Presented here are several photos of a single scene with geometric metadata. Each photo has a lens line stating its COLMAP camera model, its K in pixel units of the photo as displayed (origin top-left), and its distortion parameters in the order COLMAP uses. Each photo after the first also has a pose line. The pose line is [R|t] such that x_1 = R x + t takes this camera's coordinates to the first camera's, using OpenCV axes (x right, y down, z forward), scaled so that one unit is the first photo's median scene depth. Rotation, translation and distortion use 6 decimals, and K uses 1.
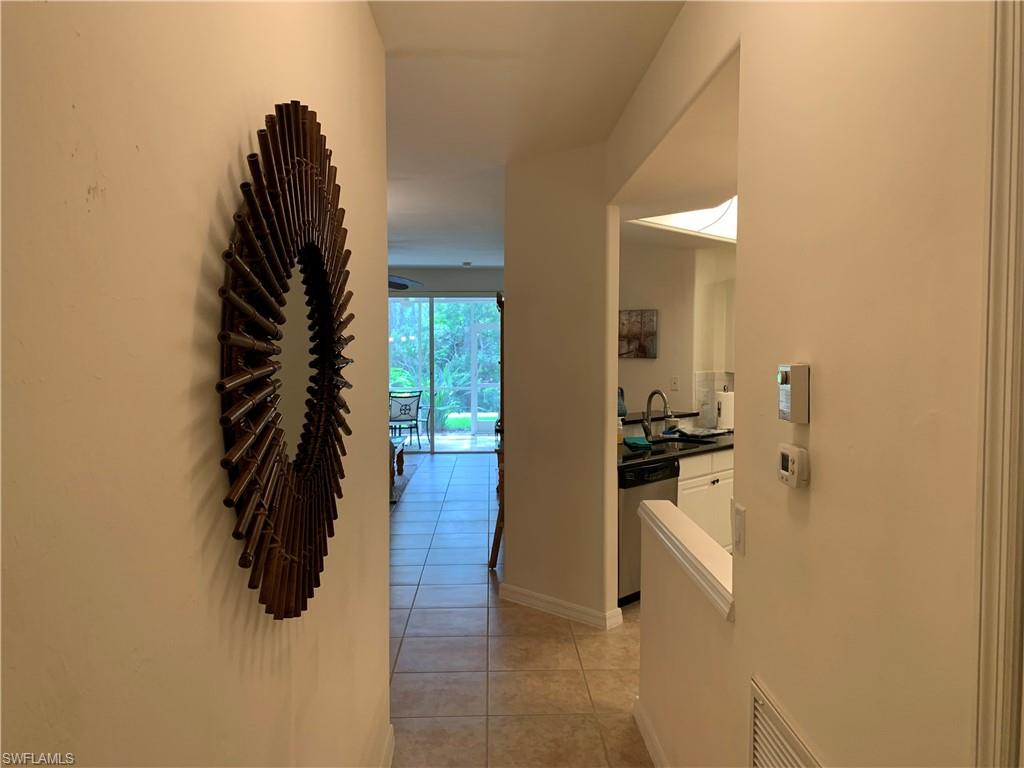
lens RADIAL K [[781.9, 0, 510.6], [0, 781.9, 369.9], [0, 0, 1]] dist [0.089430, -0.114984]
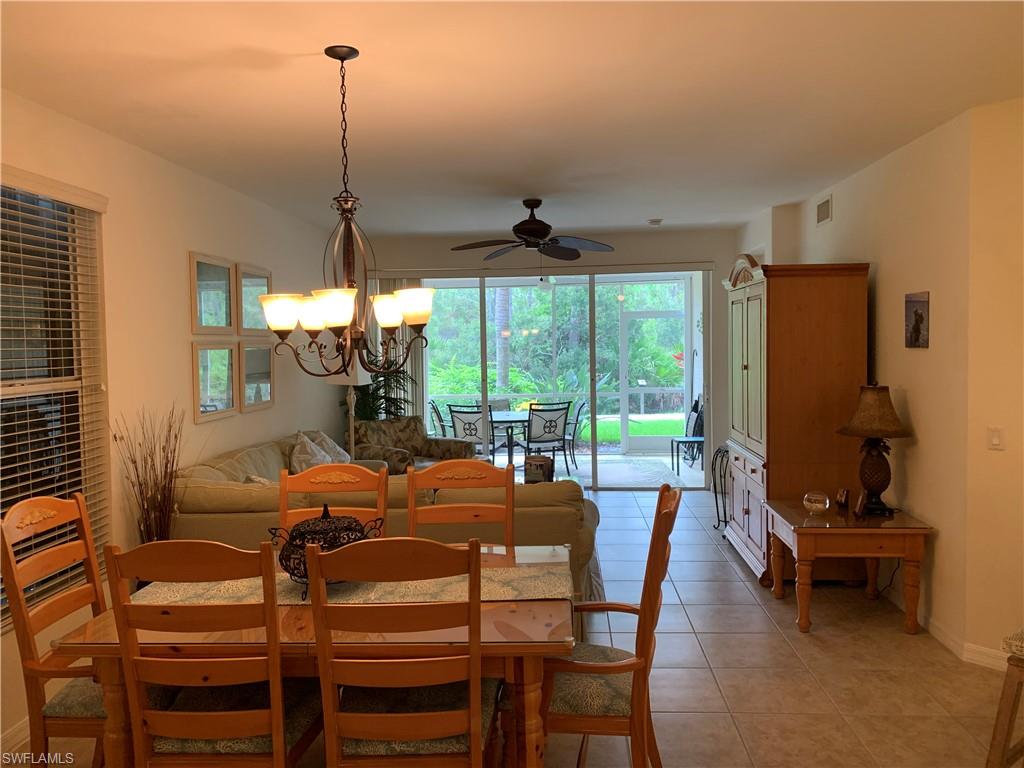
lens RADIAL K [[773.6, 0, 513.9], [0, 773.6, 378.8], [0, 0, 1]] dist [0.033029, -0.007552]
pose [[0.996193, -0.014826, -0.085906, -0.195157], [0.016777, 0.999617, 0.022030, -0.022643], [0.085547, -0.023388, 0.996060, 0.486408]]
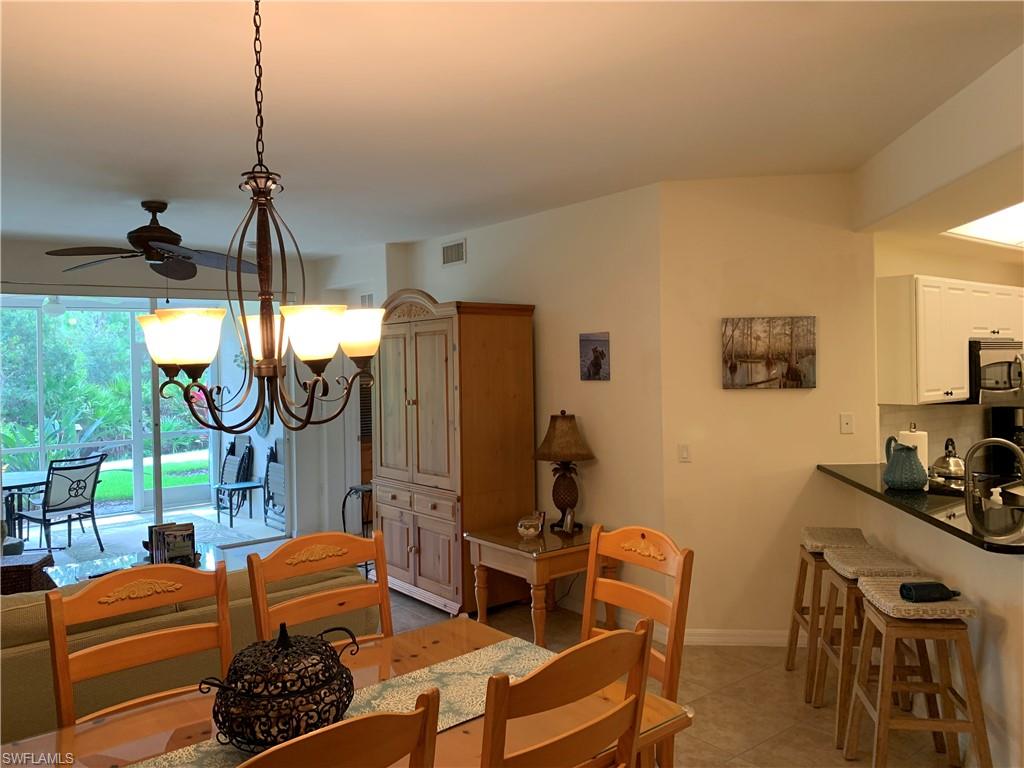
lens RADIAL K [[781.9, 0, 510.6], [0, 781.9, 369.9], [0, 0, 1]] dist [0.089430, -0.114984]
pose [[0.794881, -0.023102, 0.606326, -0.438510], [0.039734, 0.999112, -0.014023, -0.031195], [-0.605463, 0.035238, 0.795093, 0.612145]]
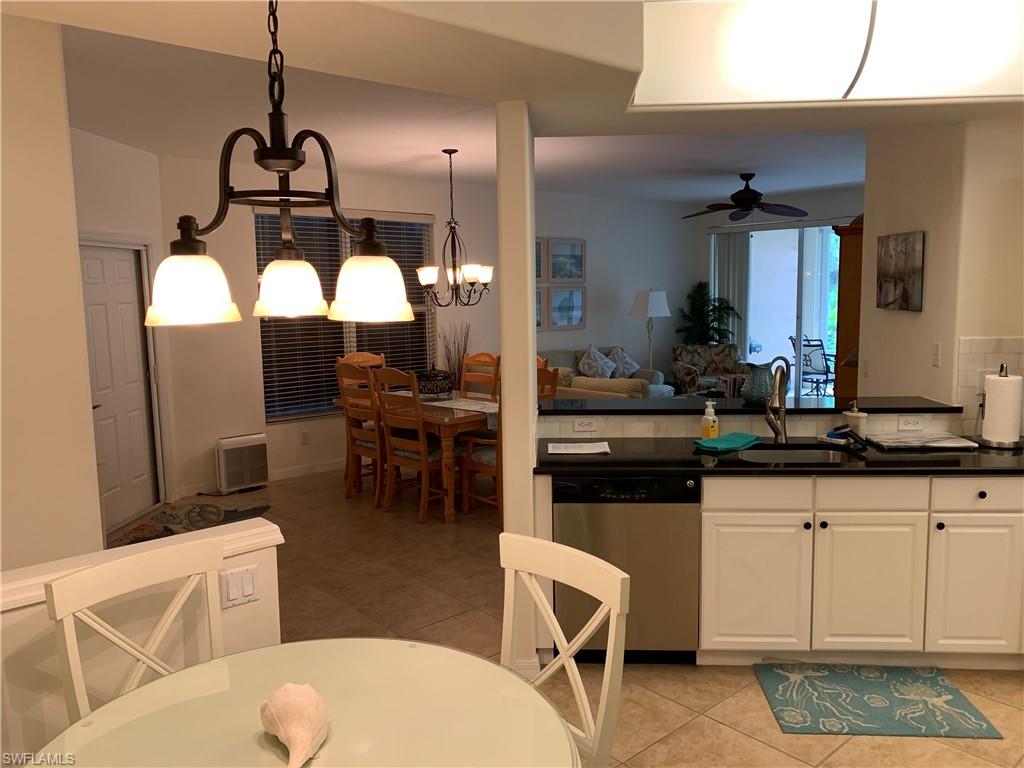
lens RADIAL K [[791.1, 0, 515.9], [0, 791.1, 380.4], [0, 0, 1]] dist [0.030685, -0.033874]
pose [[0.642927, 0.077847, -0.761961, 0.457546], [-0.003023, 0.995072, 0.099112, -0.022027], [0.765922, -0.061419, 0.639993, 0.358162]]
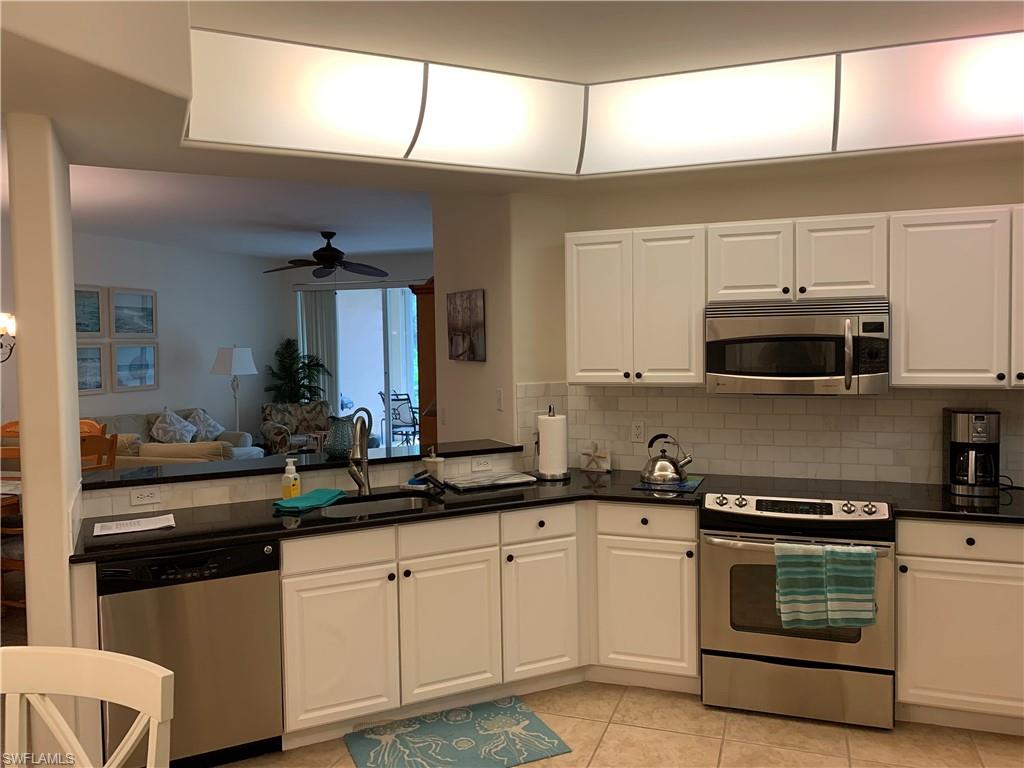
lens RADIAL K [[780.4, 0, 529.1], [0, 780.4, 377.9], [0, 0, 1]] dist [0.065626, -0.110011]
pose [[0.936986, -0.001841, -0.349361, 0.451563], [0.010322, 0.999695, 0.022414, -0.015408], [0.349214, -0.024608, 0.936720, 0.389122]]
